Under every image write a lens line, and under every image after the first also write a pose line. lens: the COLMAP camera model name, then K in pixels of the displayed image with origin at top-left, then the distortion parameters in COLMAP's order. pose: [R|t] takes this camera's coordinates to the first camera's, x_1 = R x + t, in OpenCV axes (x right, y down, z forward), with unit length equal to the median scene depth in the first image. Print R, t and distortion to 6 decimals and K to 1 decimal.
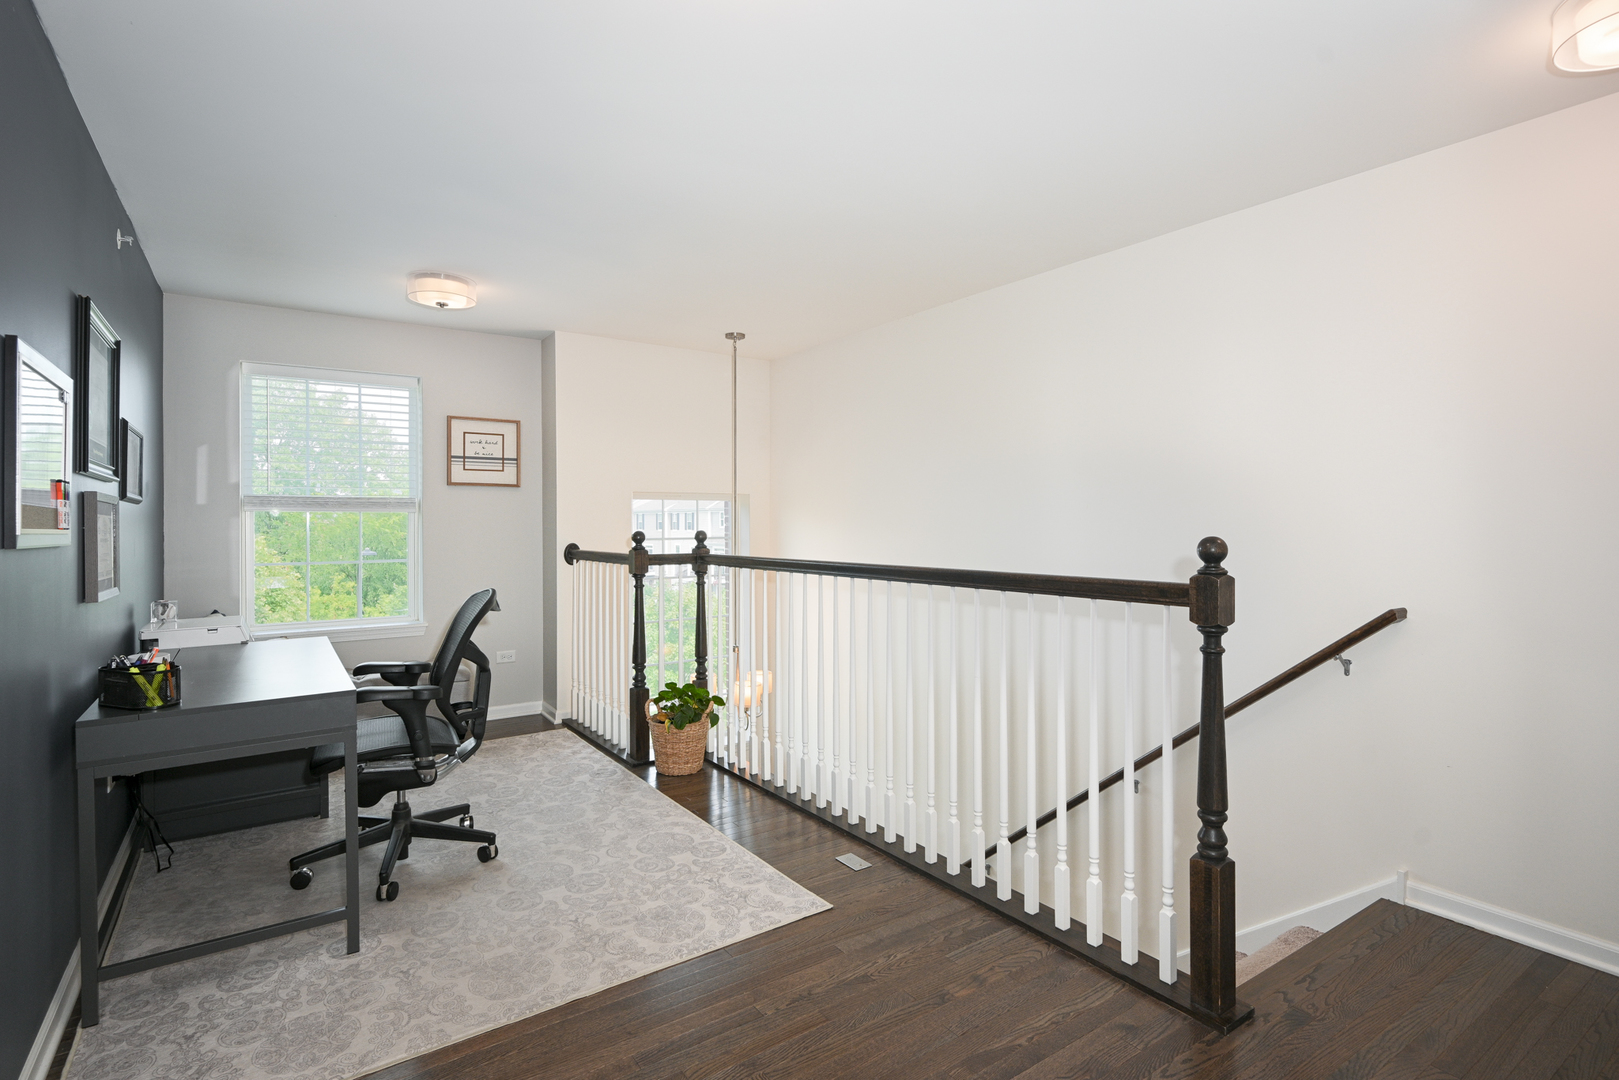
lens RADIAL K [[787.1, 0, 809.5], [0, 787.1, 540.0], [0, 0, 1]] dist [-0.000370, -0.000289]
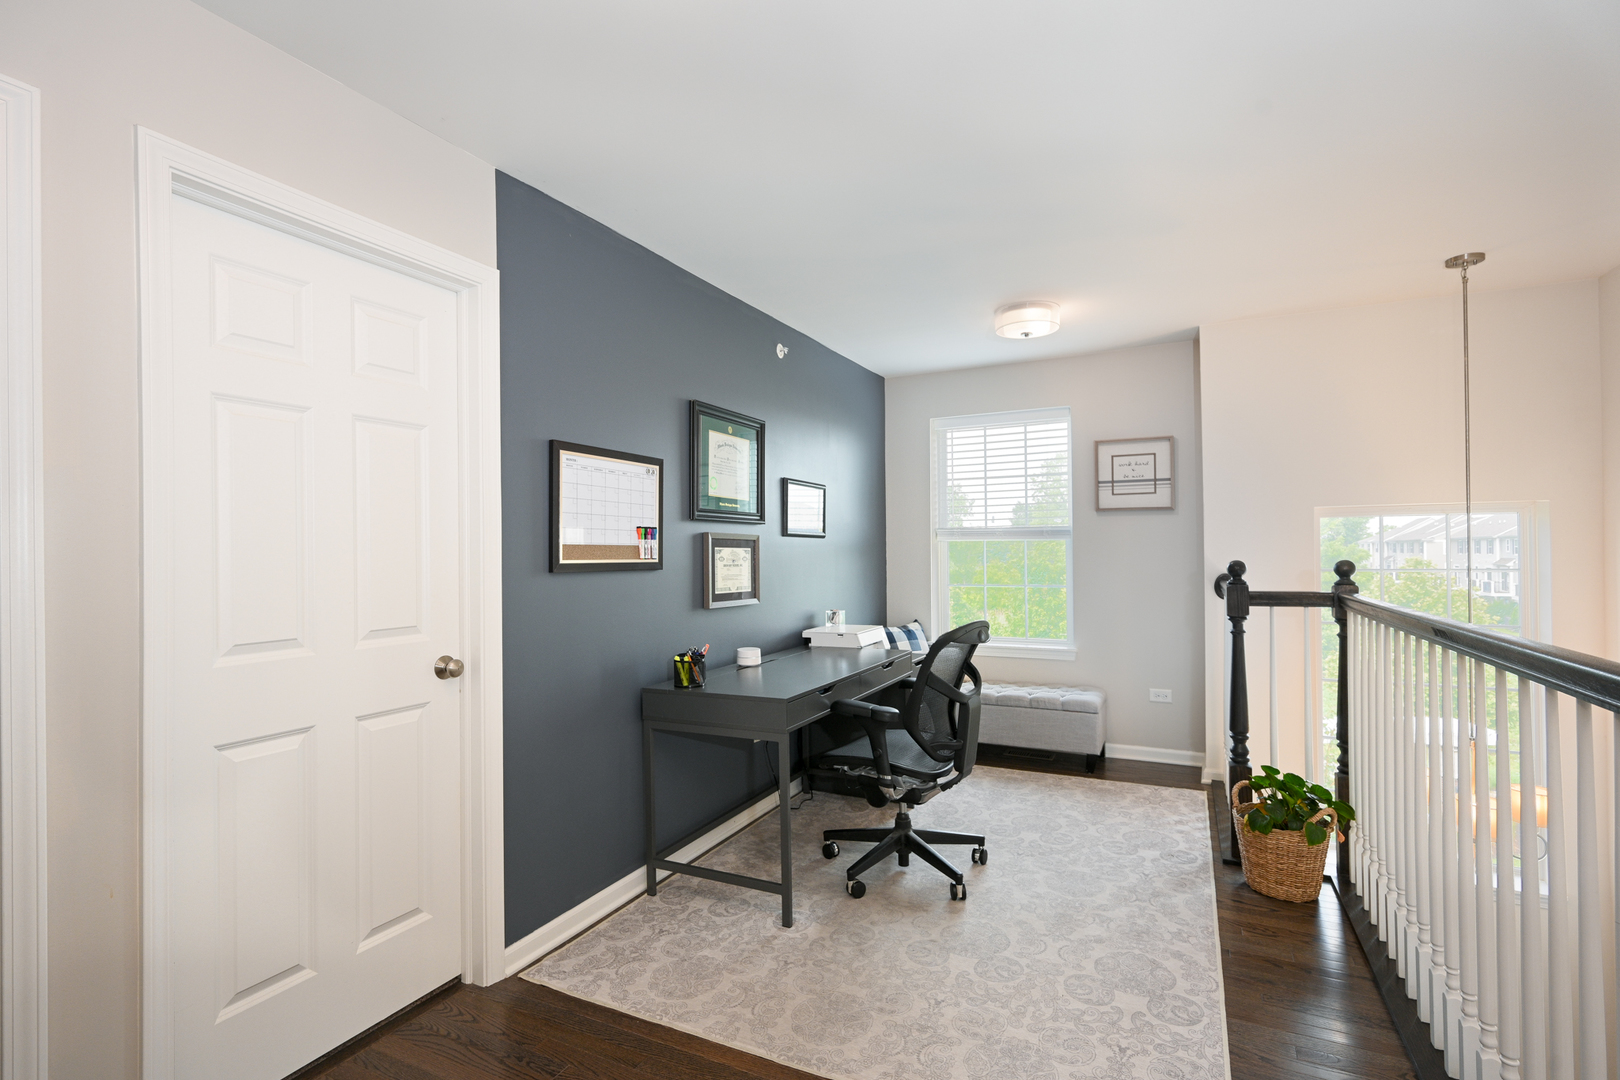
lens RADIAL K [[749.1, 0, 812.3], [0, 749.1, 558.3], [0, 0, 1]] dist [-0.000726, 0.000000]
pose [[0.486083, 0.005774, -0.873894, 0.235143], [-0.010709, 0.999942, 0.000650, -0.010093], [0.873847, 0.009043, 0.486117, 0.293818]]
